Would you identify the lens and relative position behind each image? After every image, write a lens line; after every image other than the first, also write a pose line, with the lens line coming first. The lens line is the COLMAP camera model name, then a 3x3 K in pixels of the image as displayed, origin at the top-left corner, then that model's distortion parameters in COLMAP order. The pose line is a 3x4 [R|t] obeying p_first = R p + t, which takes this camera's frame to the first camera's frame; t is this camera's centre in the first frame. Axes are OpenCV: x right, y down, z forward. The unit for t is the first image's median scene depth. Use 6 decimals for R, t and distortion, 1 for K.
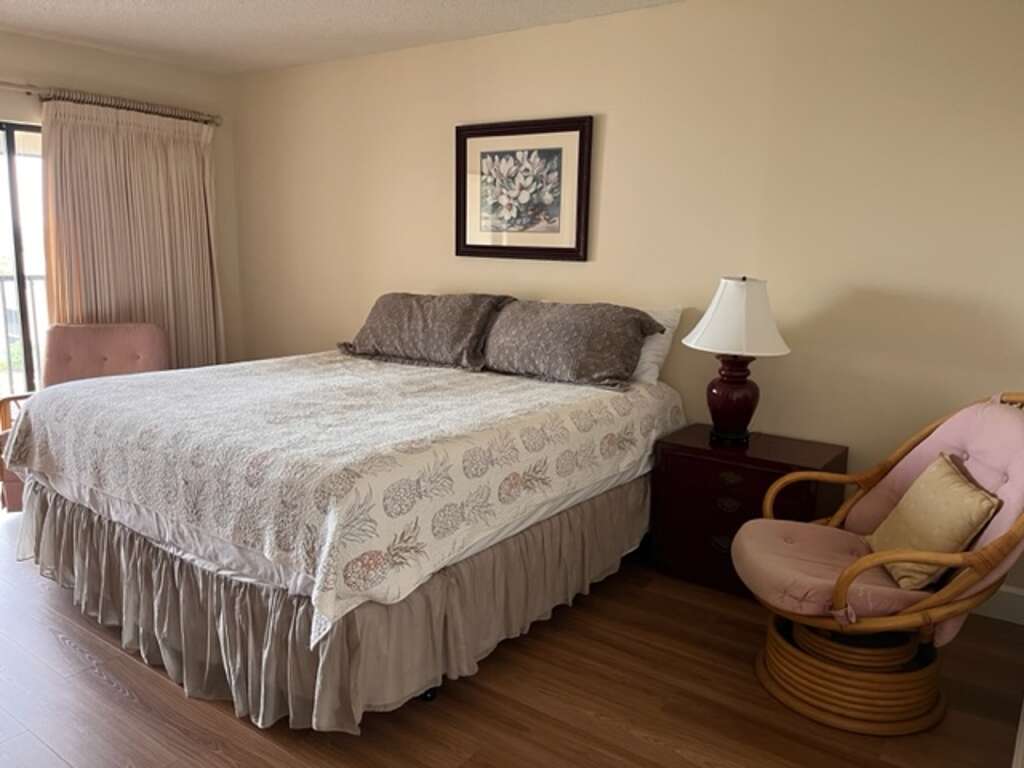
lens RADIAL K [[780.4, 0, 512.0], [0, 780.4, 384.0], [0, 0, 1]] dist [0.087438, -0.130963]
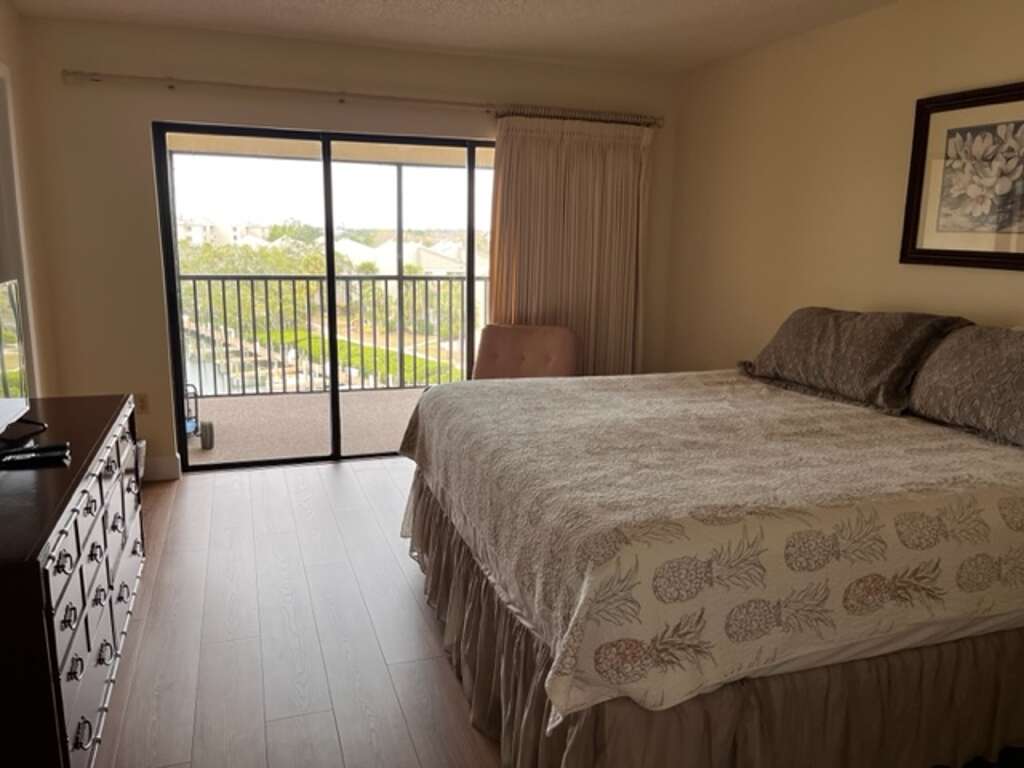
lens RADIAL K [[780.4, 0, 512.0], [0, 780.4, 384.0], [0, 0, 1]] dist [0.087438, -0.130963]
pose [[0.817245, 0.100883, -0.567392, 0.117852], [-0.100173, 0.994438, 0.032528, -0.046766], [0.567517, 0.030254, 0.822805, 0.198895]]
